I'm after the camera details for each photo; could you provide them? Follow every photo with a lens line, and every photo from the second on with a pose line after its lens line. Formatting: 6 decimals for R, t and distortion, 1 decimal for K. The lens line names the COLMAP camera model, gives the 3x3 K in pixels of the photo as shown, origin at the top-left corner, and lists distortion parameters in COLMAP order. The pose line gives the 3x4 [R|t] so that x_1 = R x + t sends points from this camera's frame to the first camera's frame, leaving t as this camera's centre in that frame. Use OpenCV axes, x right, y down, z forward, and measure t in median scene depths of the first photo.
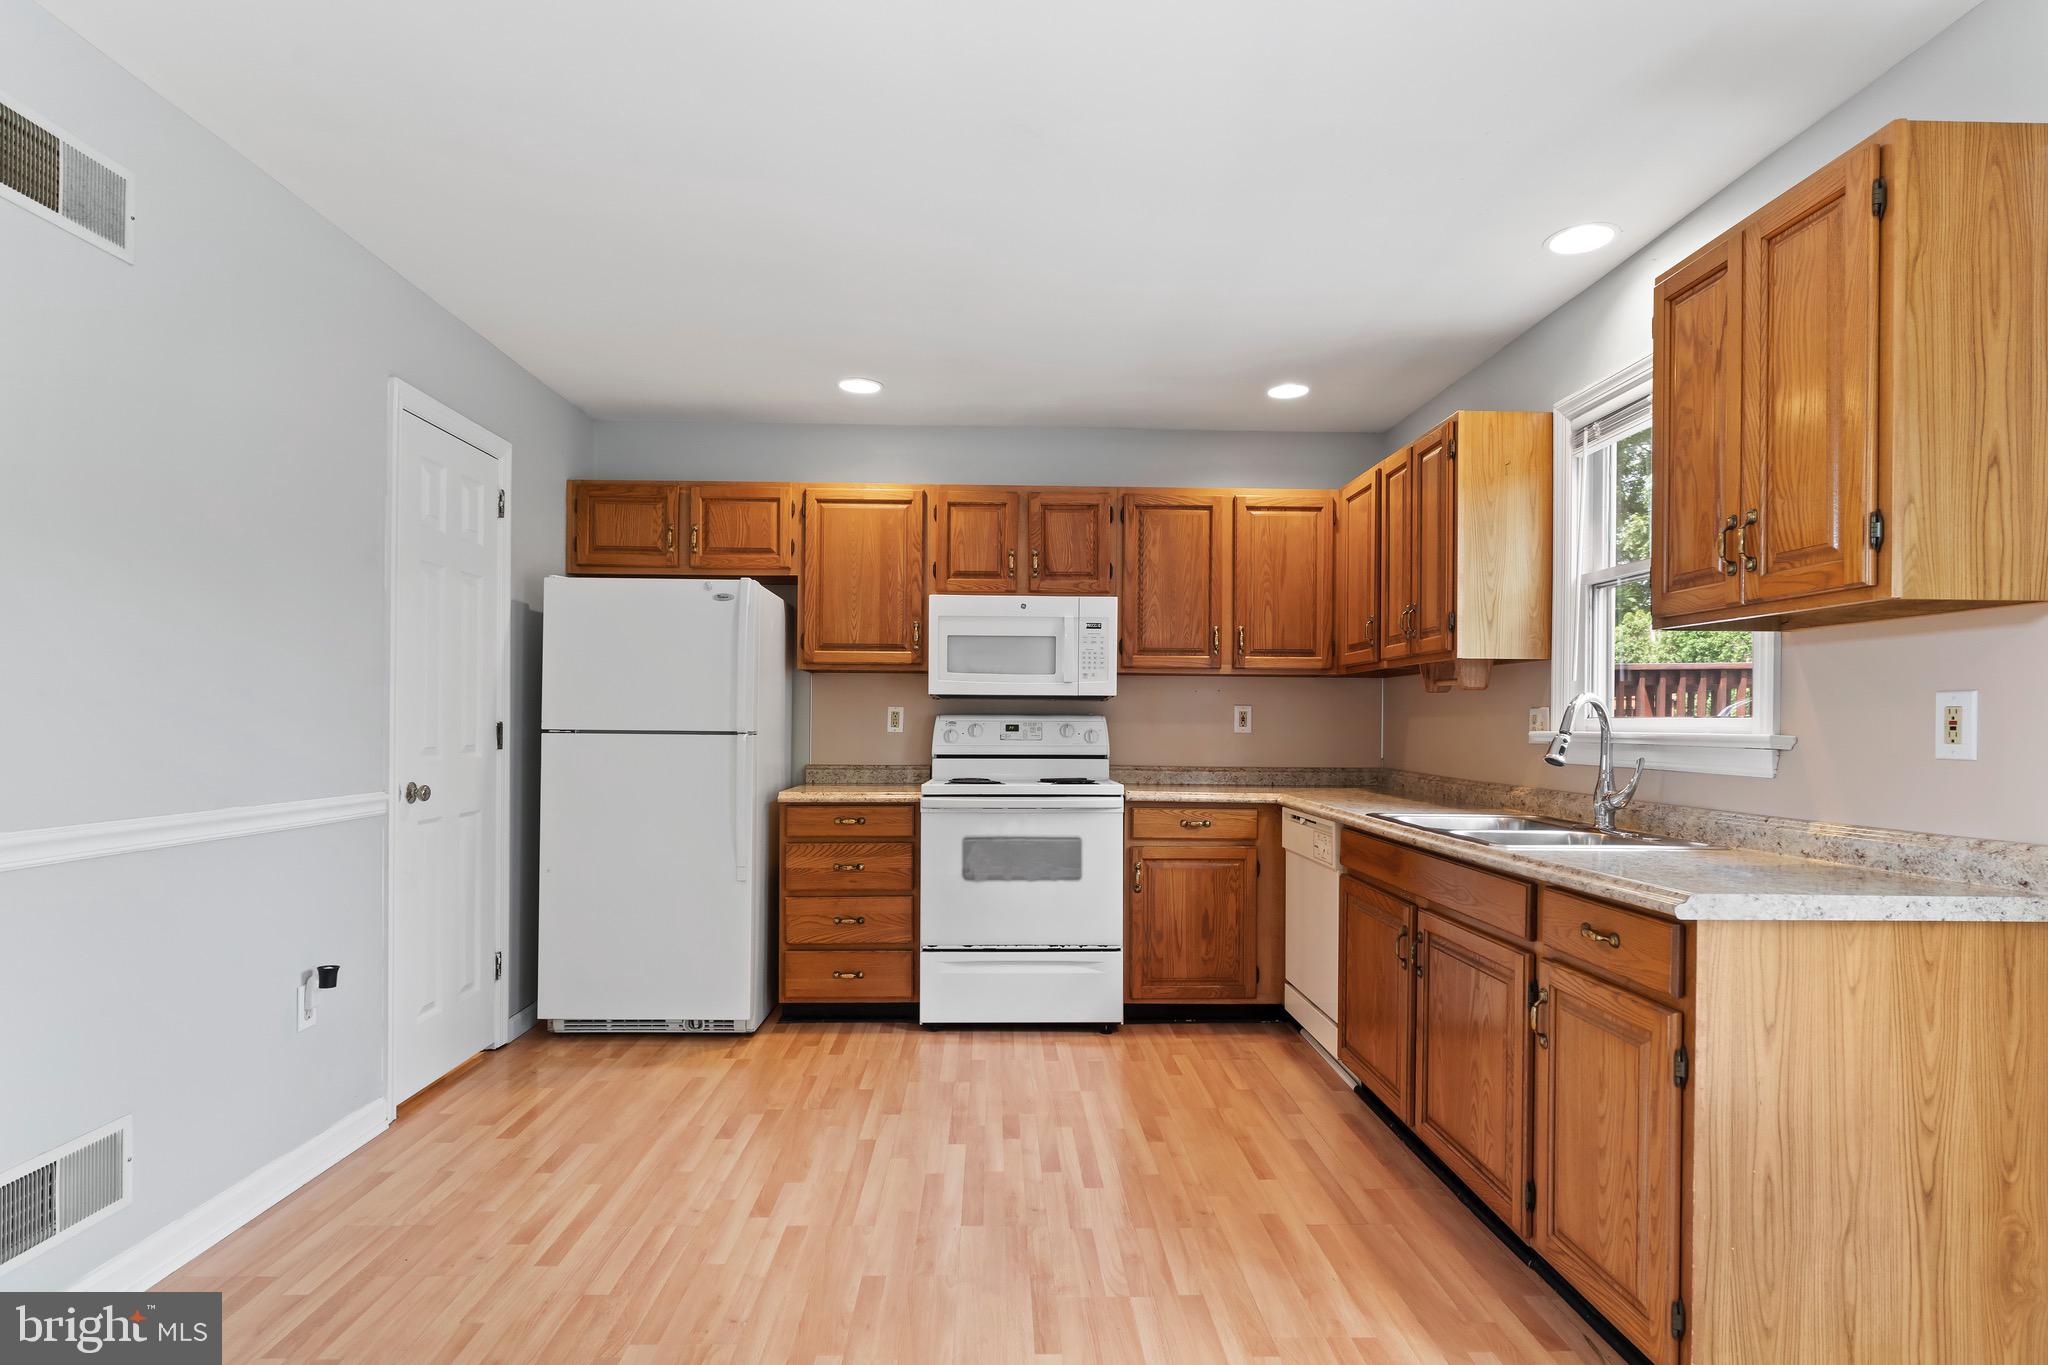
lens RADIAL K [[1067.8, 0, 1021.3], [0, 1067.8, 714.8], [0, 0, 1]] dist [0.014370, 0.000338]
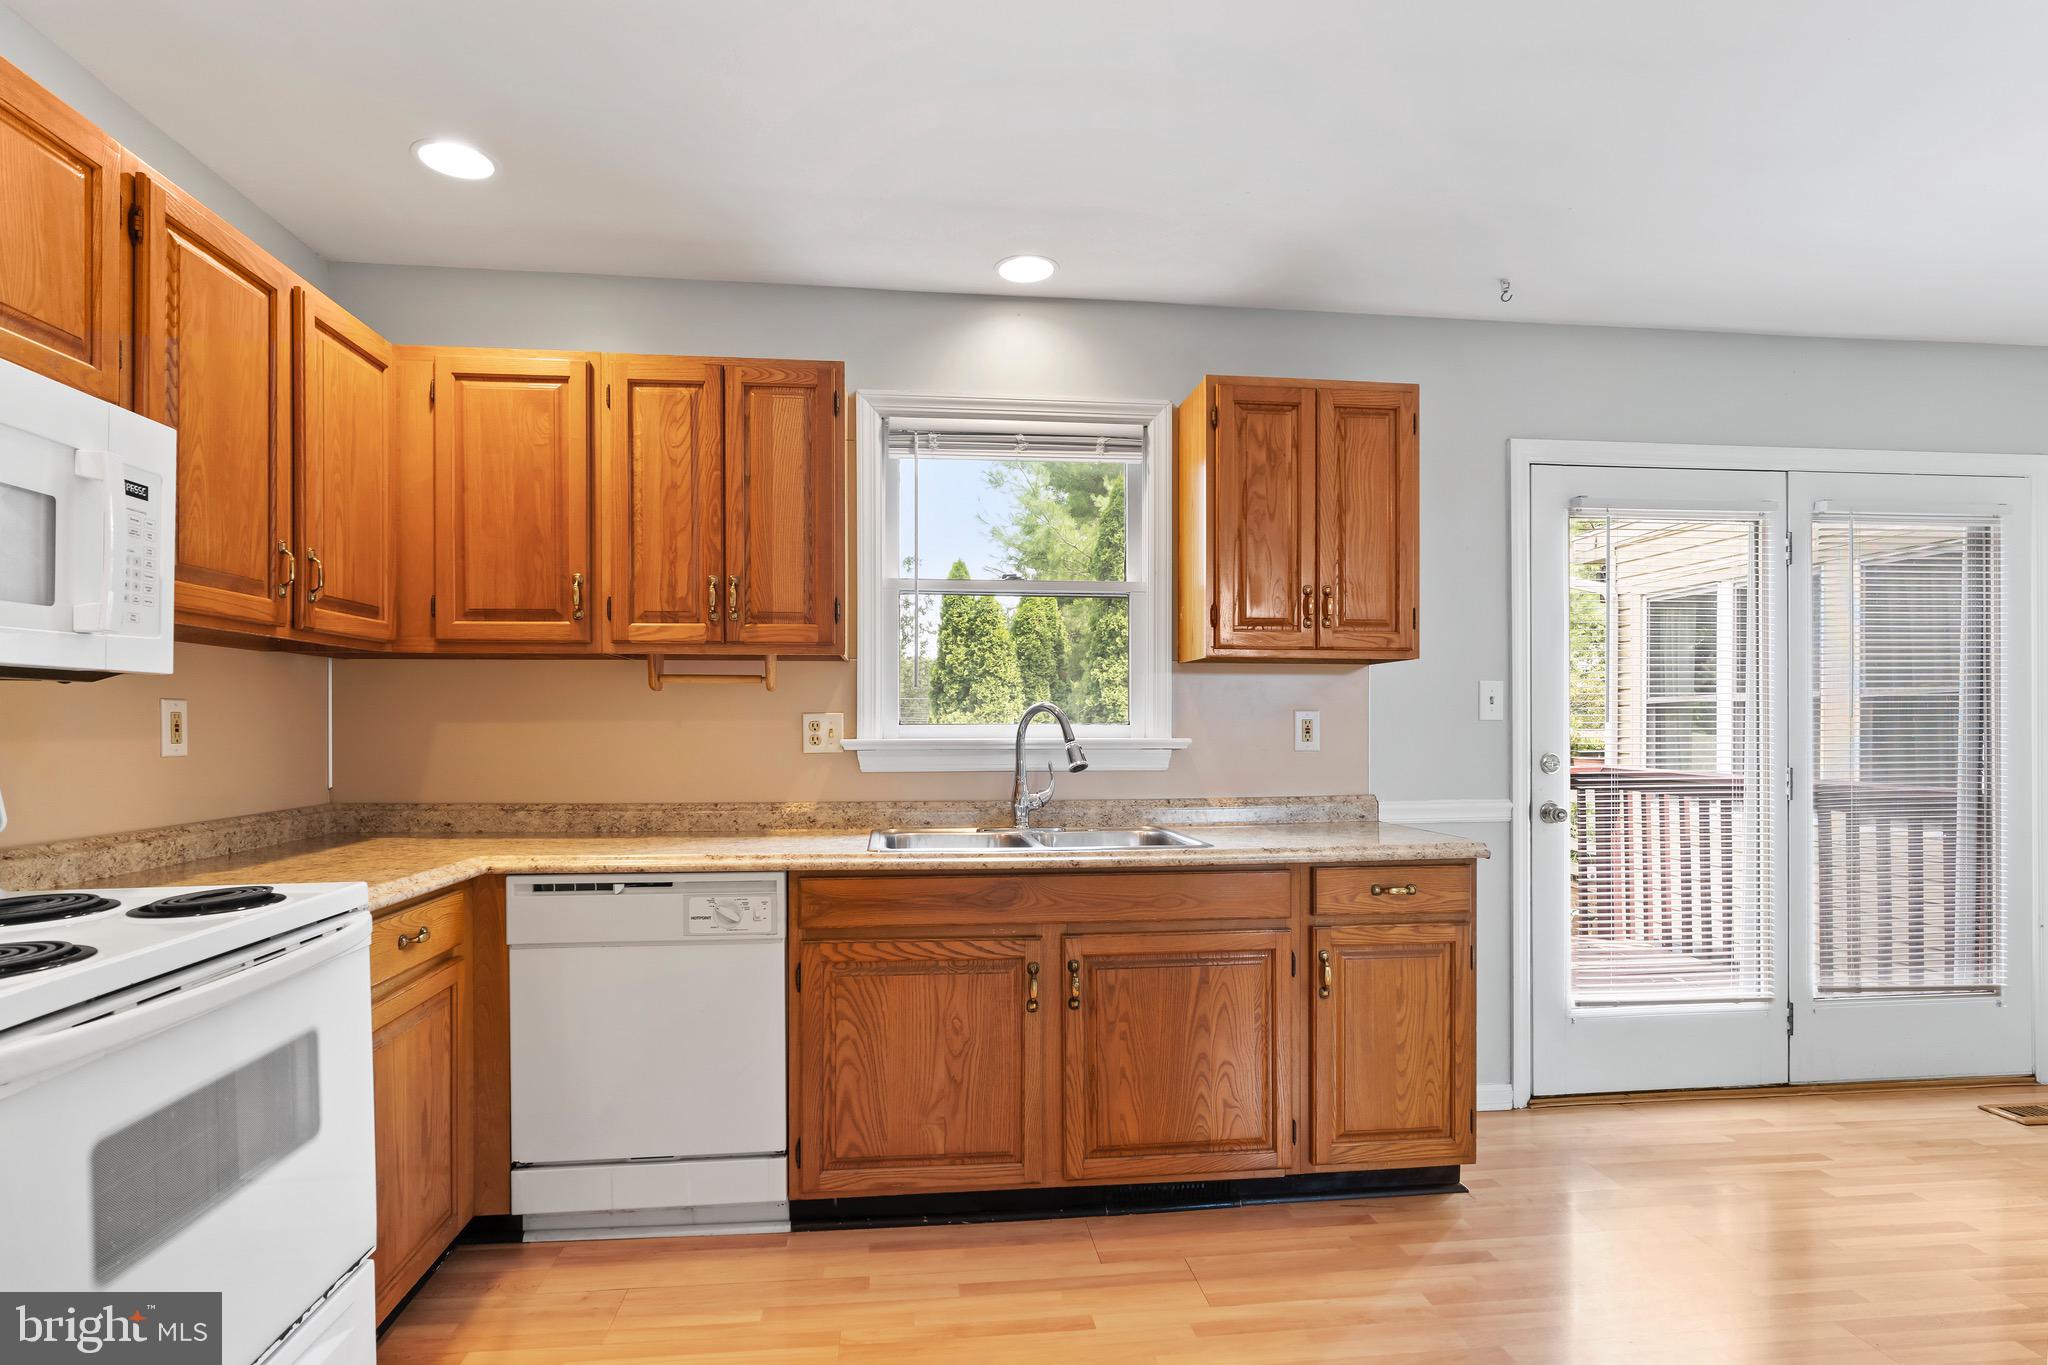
lens RADIAL K [[1061.2, 0, 1022.2], [0, 1061.2, 725.5], [0, 0, 1]] dist [0.000105, 0.000548]
pose [[-0.087985, -0.010552, 0.996066, -0.365553], [-0.007727, 0.999921, 0.009910, -0.005483], [-0.996092, -0.006825, -0.088059, 0.773667]]
